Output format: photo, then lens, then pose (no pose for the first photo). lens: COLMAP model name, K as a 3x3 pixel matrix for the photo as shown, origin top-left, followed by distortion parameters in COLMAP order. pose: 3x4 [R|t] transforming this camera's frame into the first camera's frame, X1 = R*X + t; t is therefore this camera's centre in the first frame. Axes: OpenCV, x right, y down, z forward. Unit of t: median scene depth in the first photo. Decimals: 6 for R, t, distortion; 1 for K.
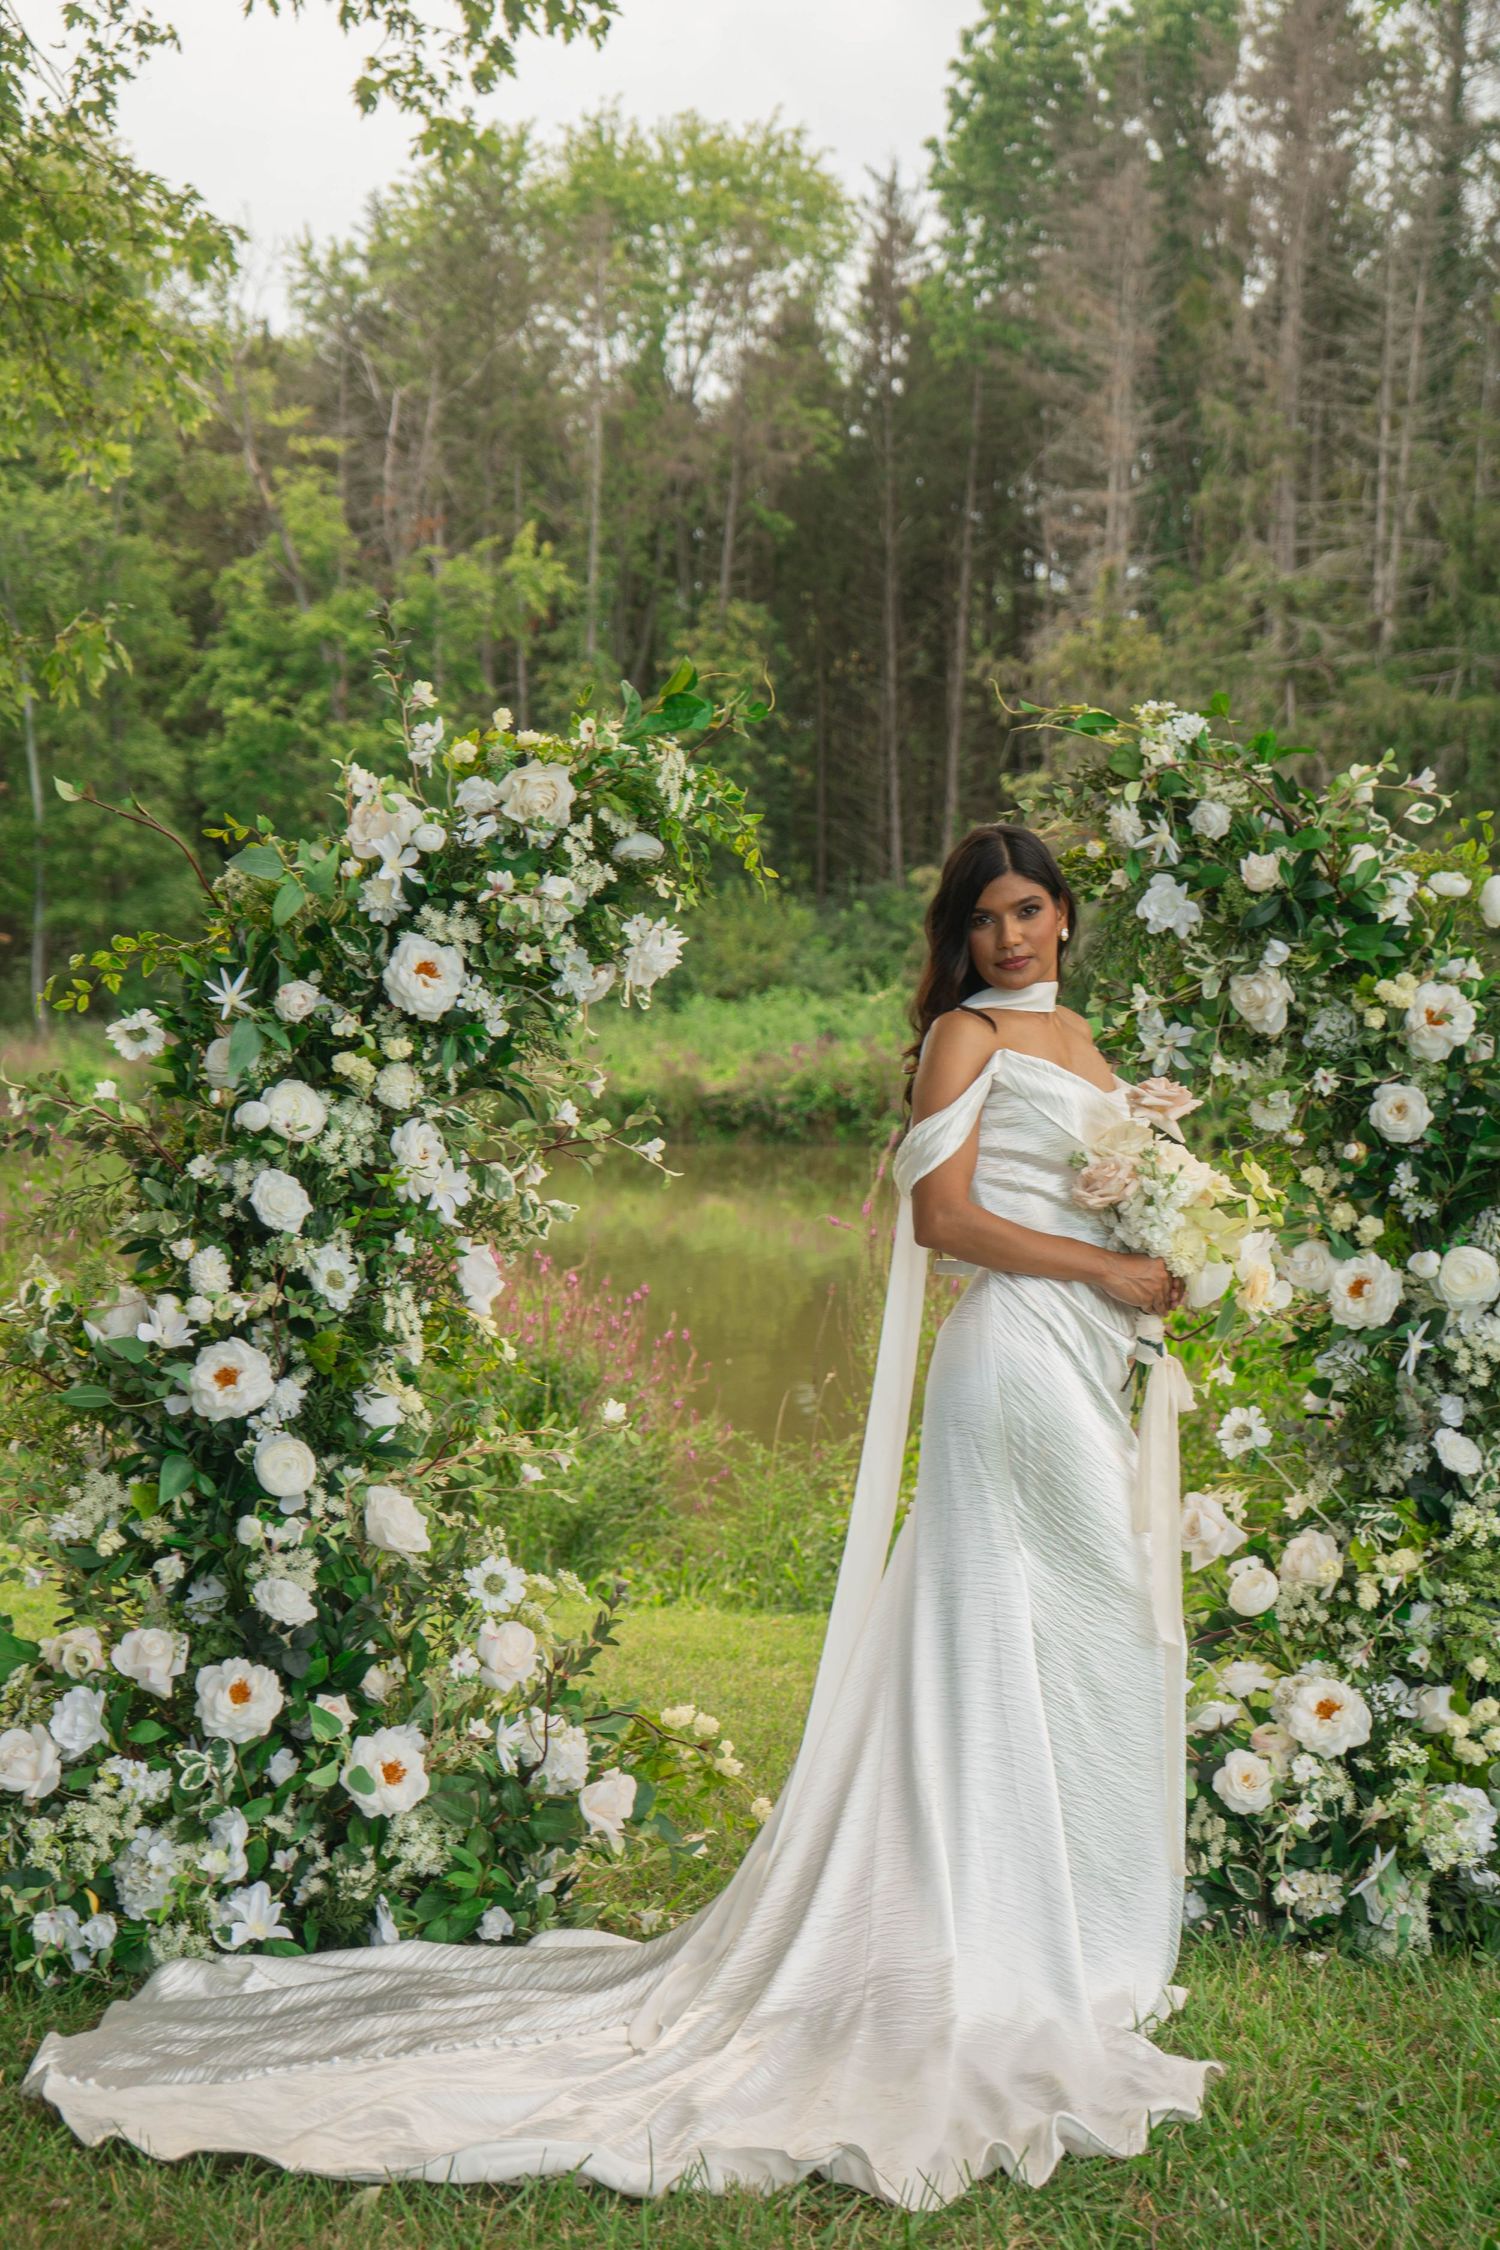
lens RADIAL K [[3741.7, 0, 755.4], [0, 3741.7, 1125.7], [0, 0, 1]] dist [0.442664, 0.000000]
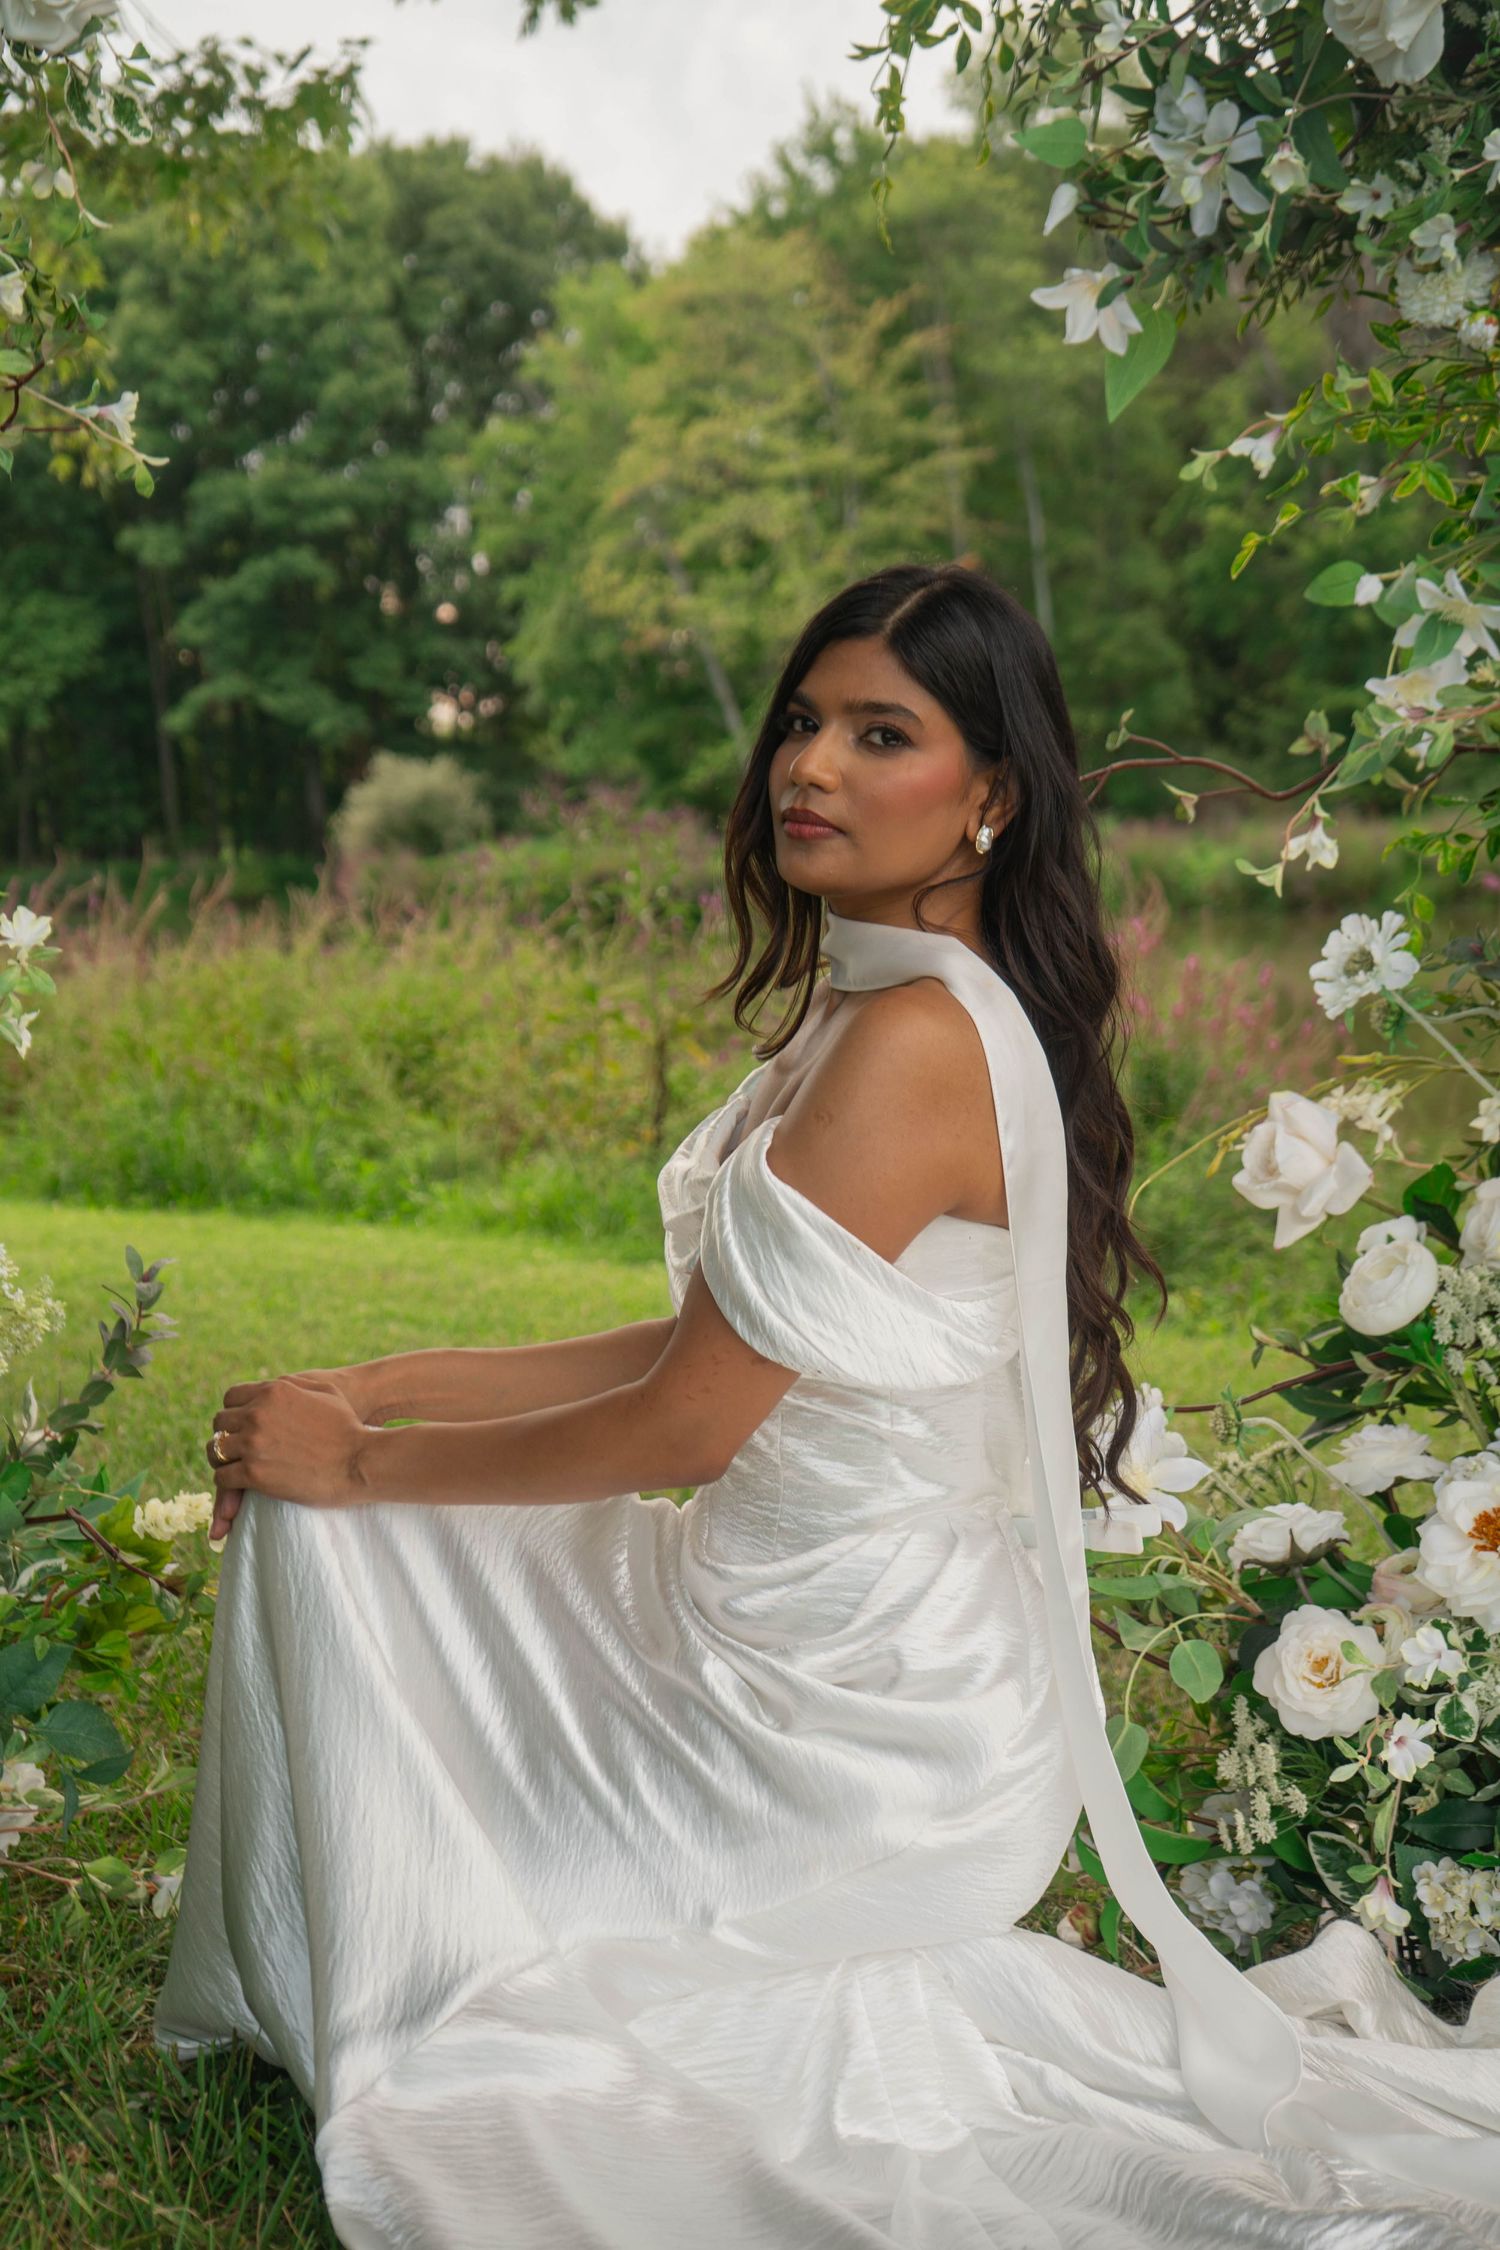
lens RADIAL K [[3211.1, 0, 749.0], [0, 3211.1, 1126.8], [0, 0, 1]] dist [0.282846, 0.000000]
pose [[0.953384, -0.008528, -0.301640, 0.181800], [0.026973, 0.998008, 0.057036, 0.076898], [0.300552, -0.062513, 0.951714, 0.583210]]
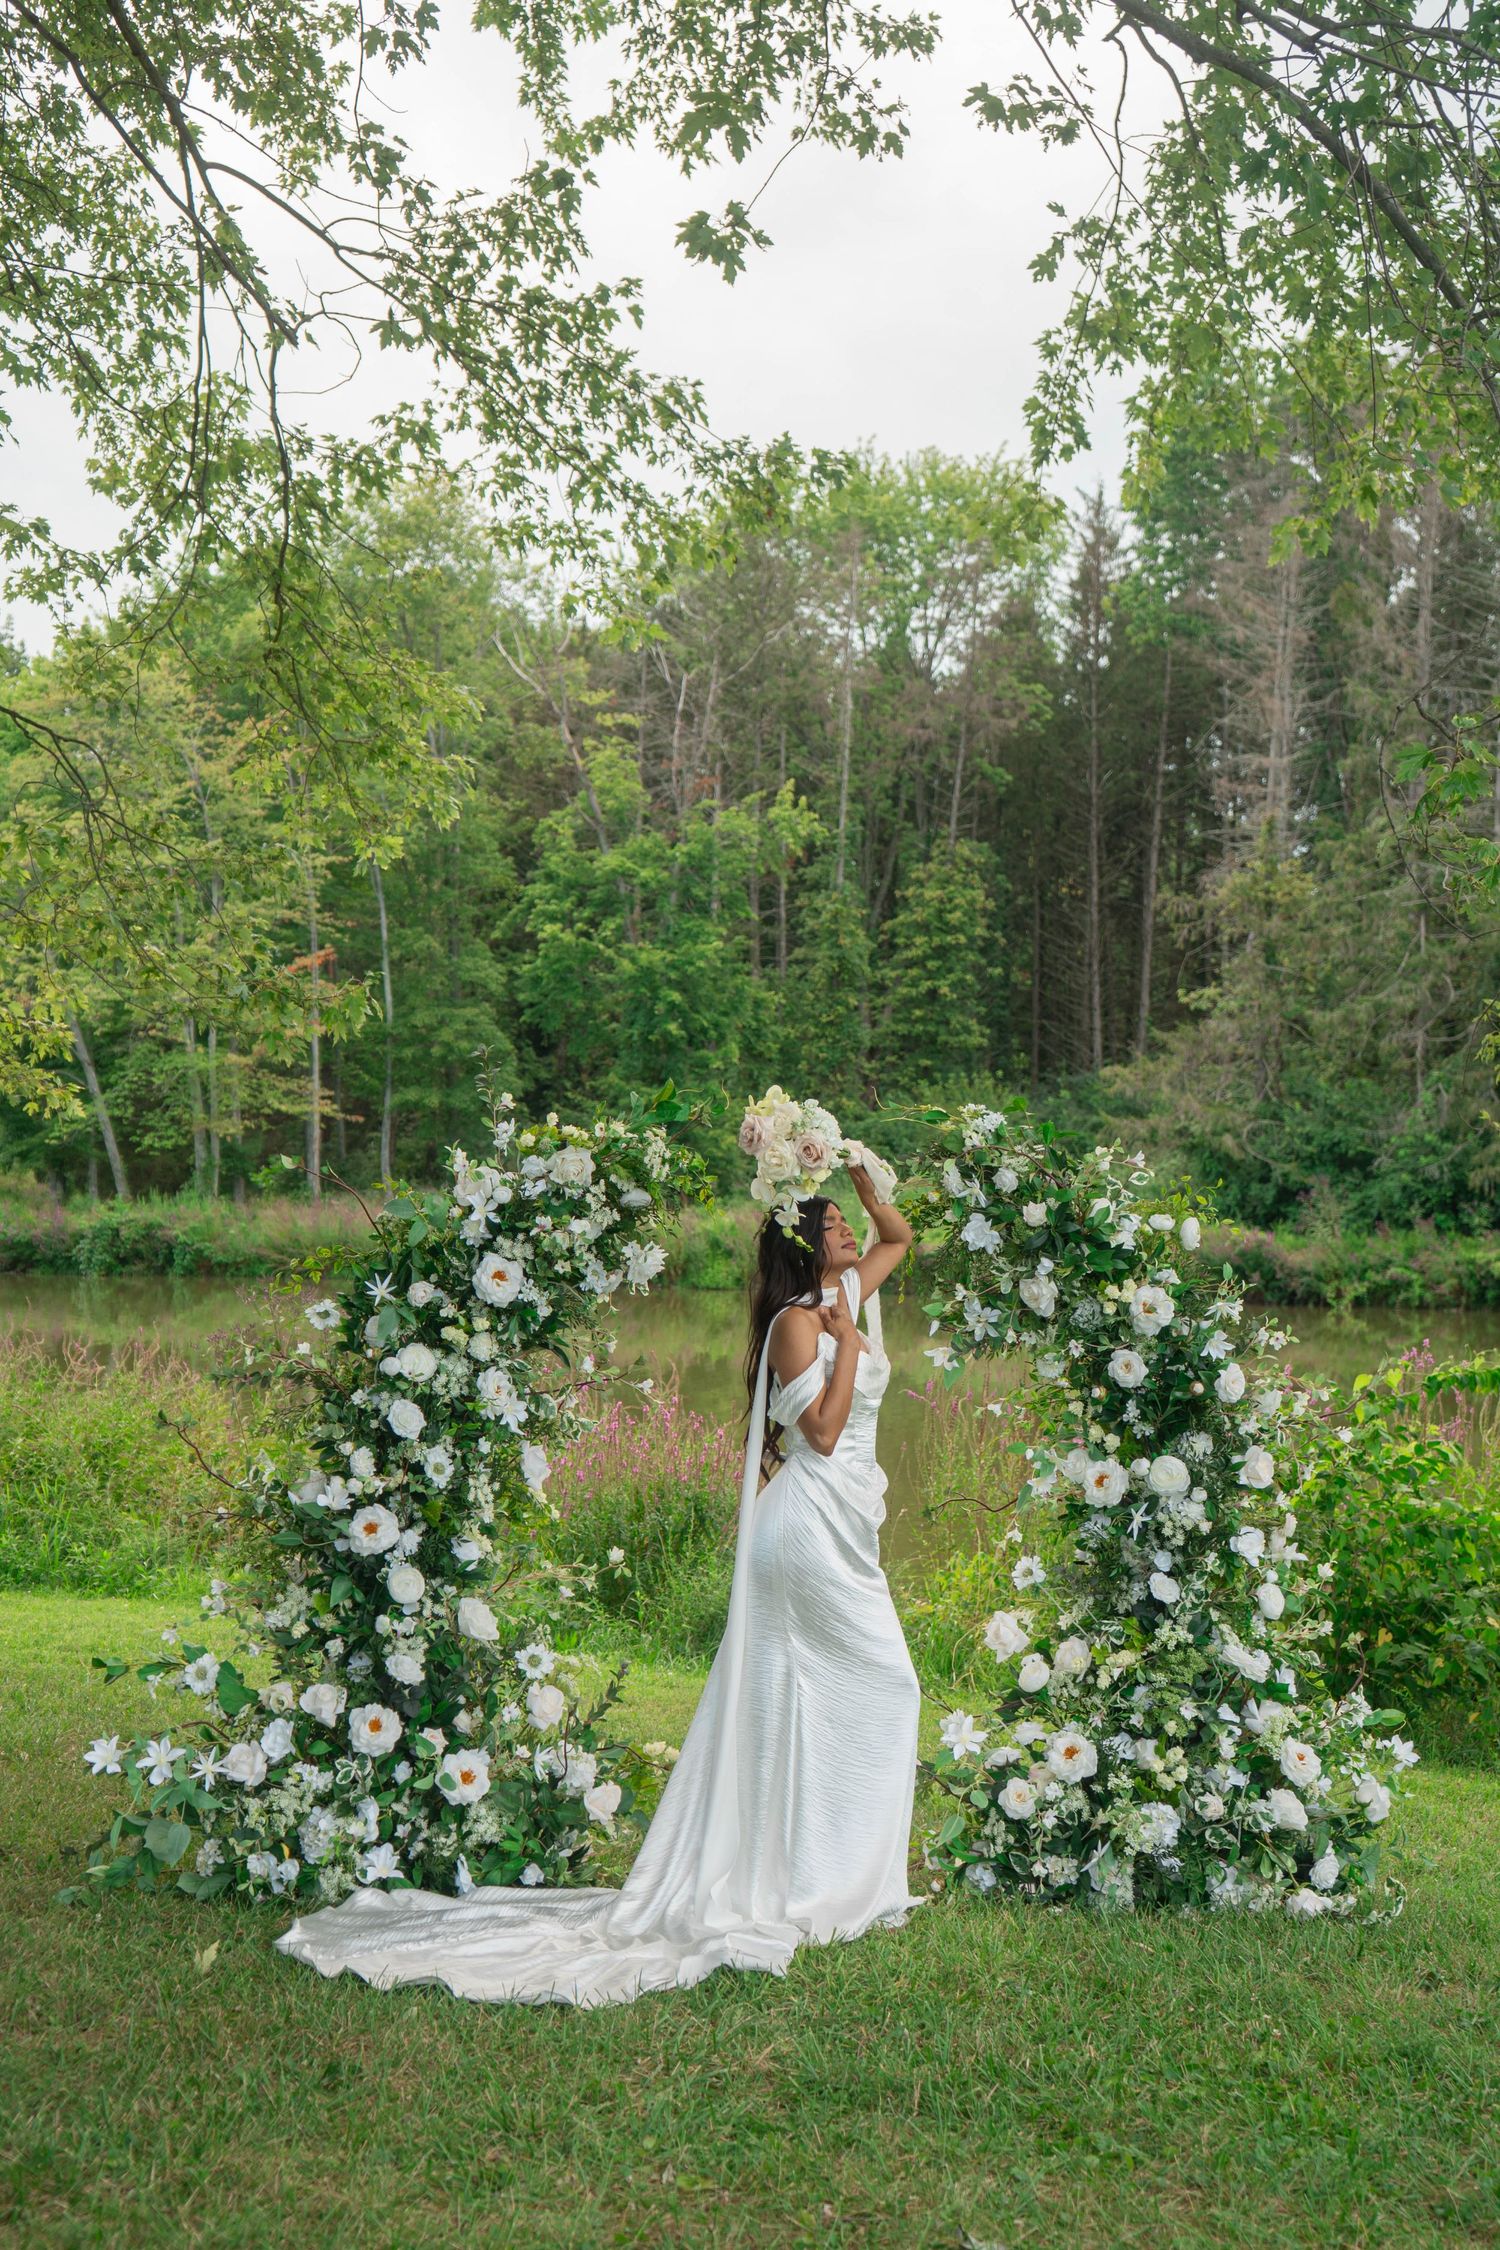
lens RADIAL K [[3235.9, 0, 755.5], [0, 3235.9, 1123.5], [0, 0, 1]] dist [0.286182, 0.000000]
pose [[0.996965, 0.009310, -0.077292, 0.120419], [-0.012675, 0.998988, -0.043148, -0.044761], [0.076812, 0.043997, 0.996074, -0.356835]]
